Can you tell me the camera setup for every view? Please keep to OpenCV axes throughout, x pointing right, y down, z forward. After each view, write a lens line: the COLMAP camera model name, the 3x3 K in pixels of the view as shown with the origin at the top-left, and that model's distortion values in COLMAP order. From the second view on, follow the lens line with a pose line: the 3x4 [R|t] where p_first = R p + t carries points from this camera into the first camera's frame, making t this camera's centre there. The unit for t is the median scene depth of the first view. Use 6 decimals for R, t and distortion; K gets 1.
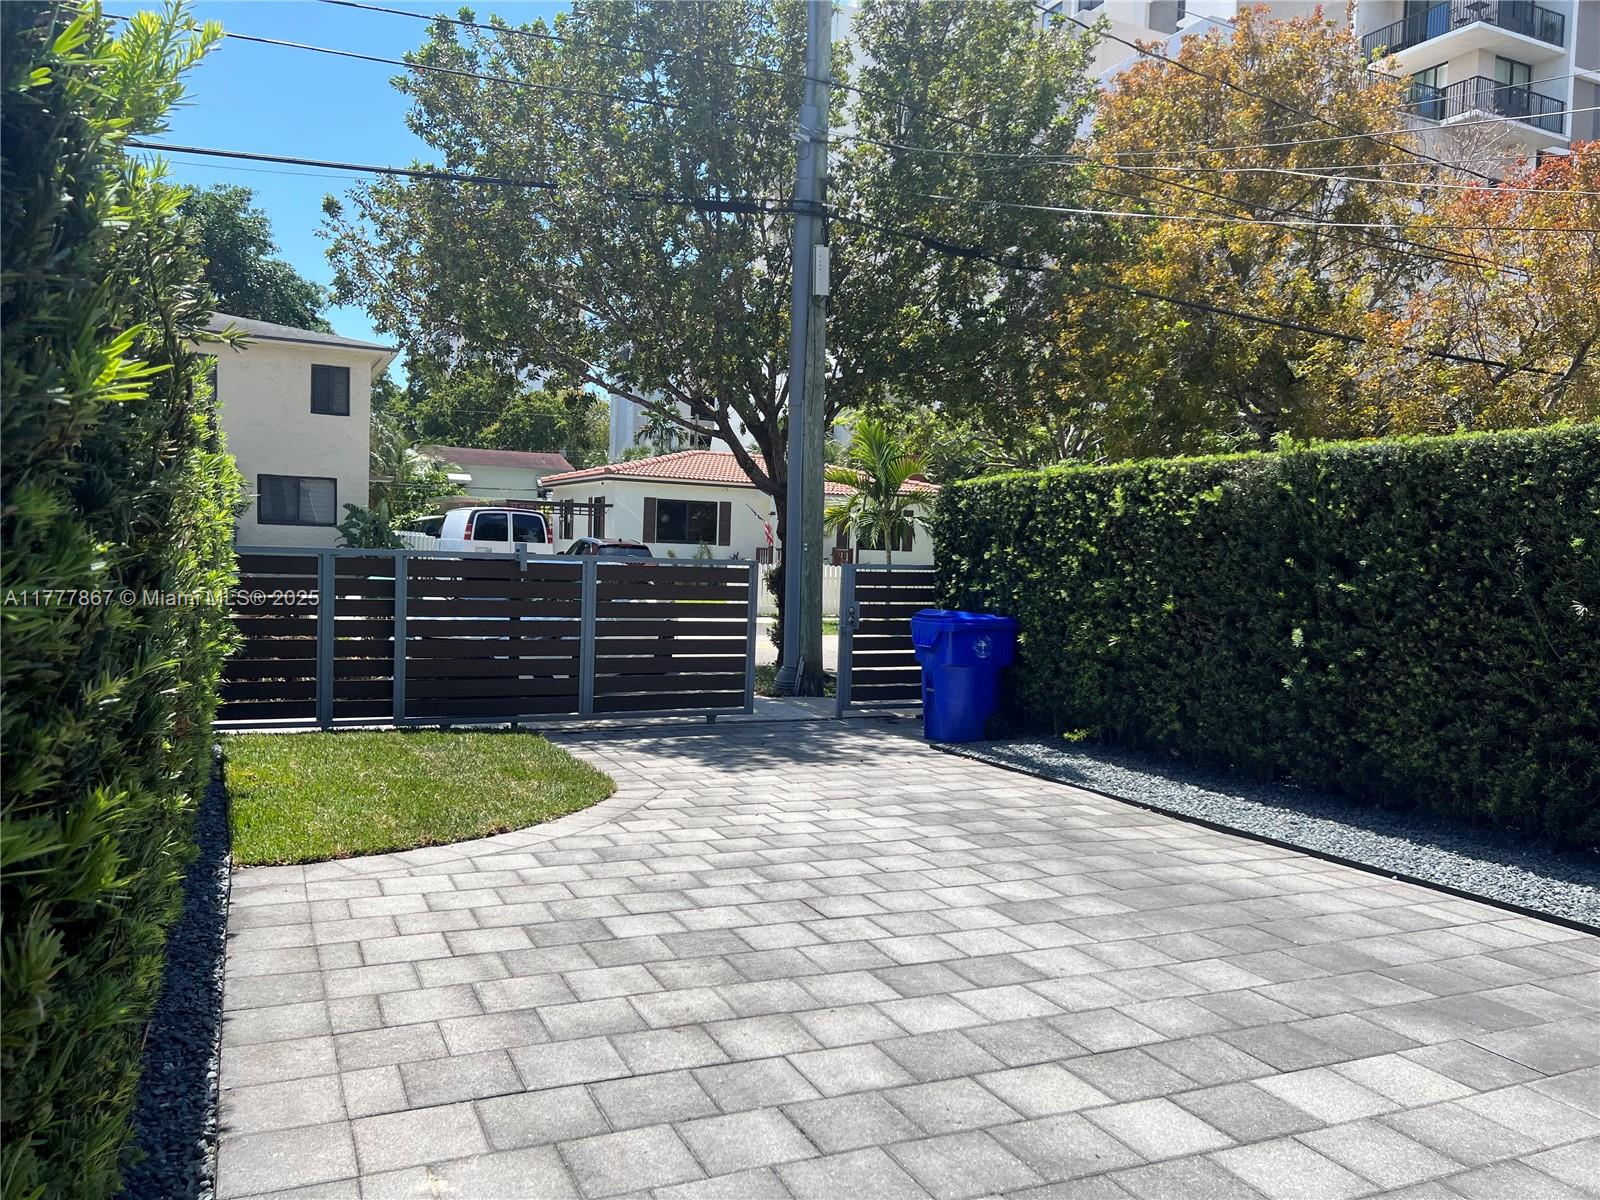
lens RADIAL K [[1211.8, 0, 795.4], [0, 1211.8, 604.1], [0, 0, 1]] dist [0.070521, -0.069476]
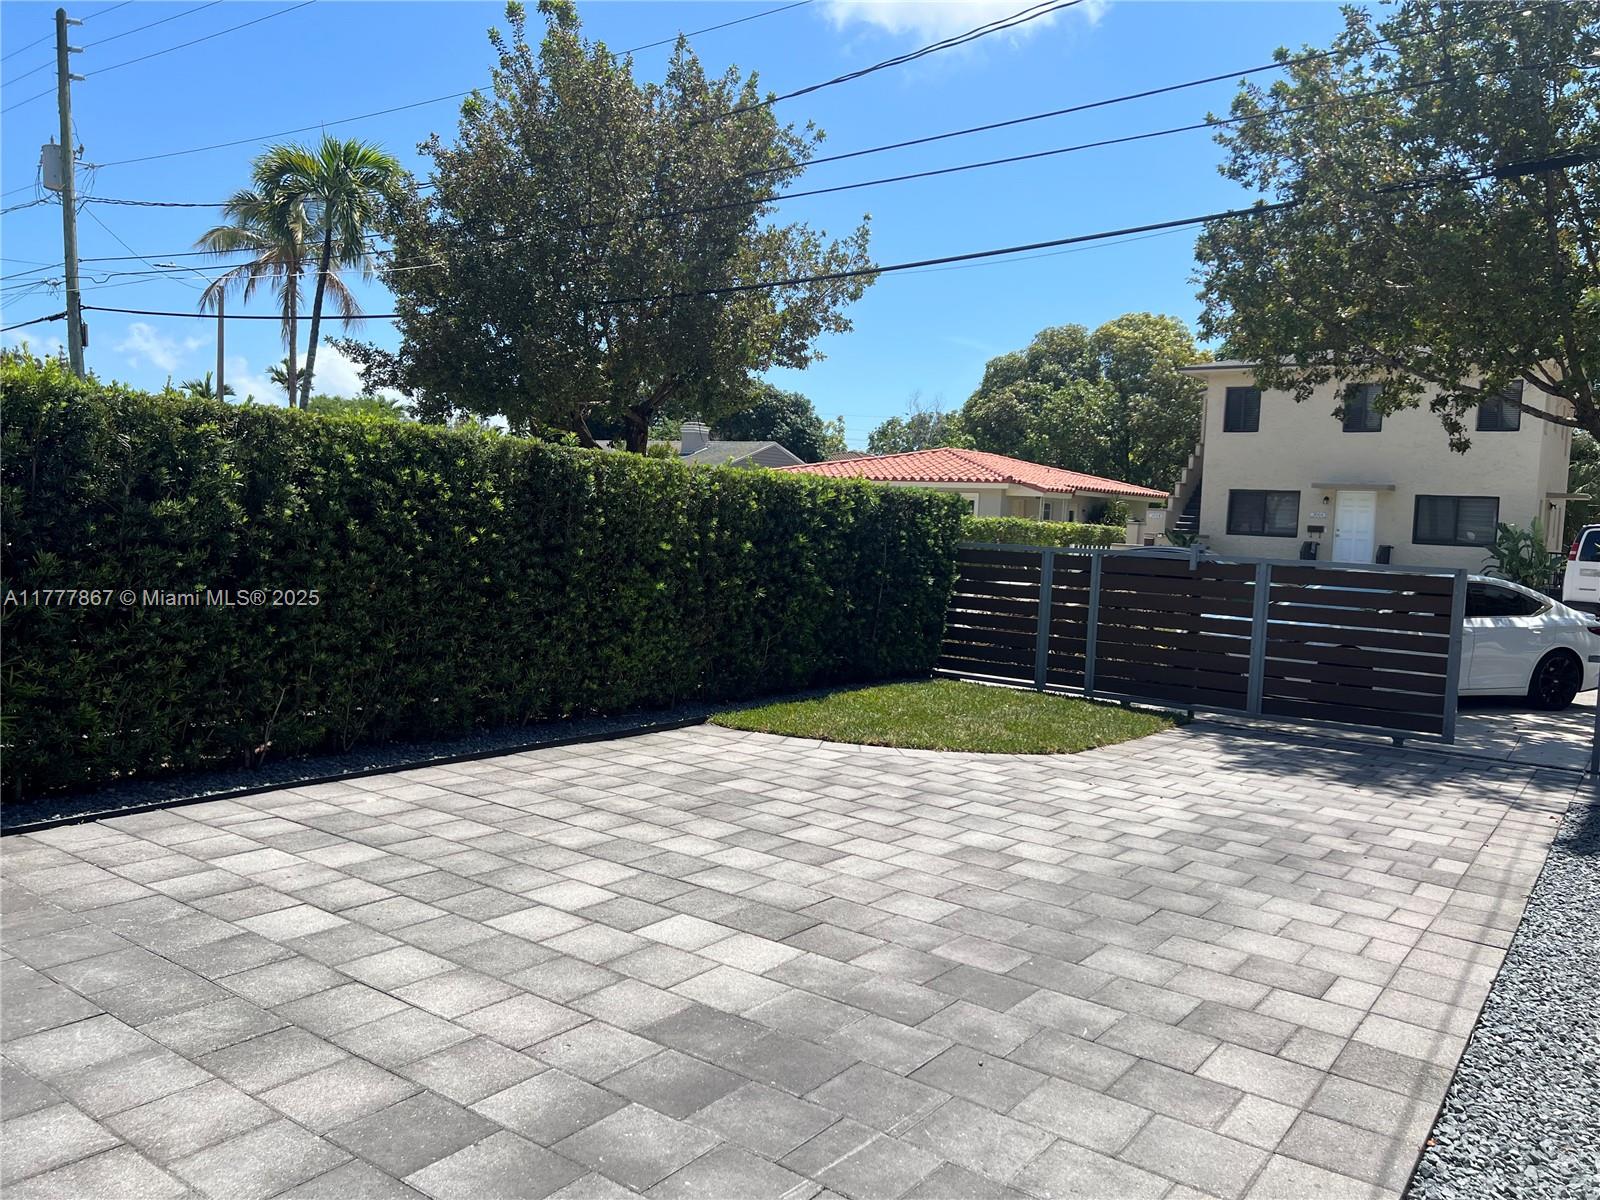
lens RADIAL K [[1211.8, 0, 803.7], [0, 1211.8, 597.0], [0, 0, 1]] dist [0.070521, -0.069476]
pose [[0.498562, 0.048072, -0.865520, 1.208518], [-0.075270, 0.997091, 0.012022, 0.021447], [0.863580, 0.059154, 0.500730, 0.348775]]
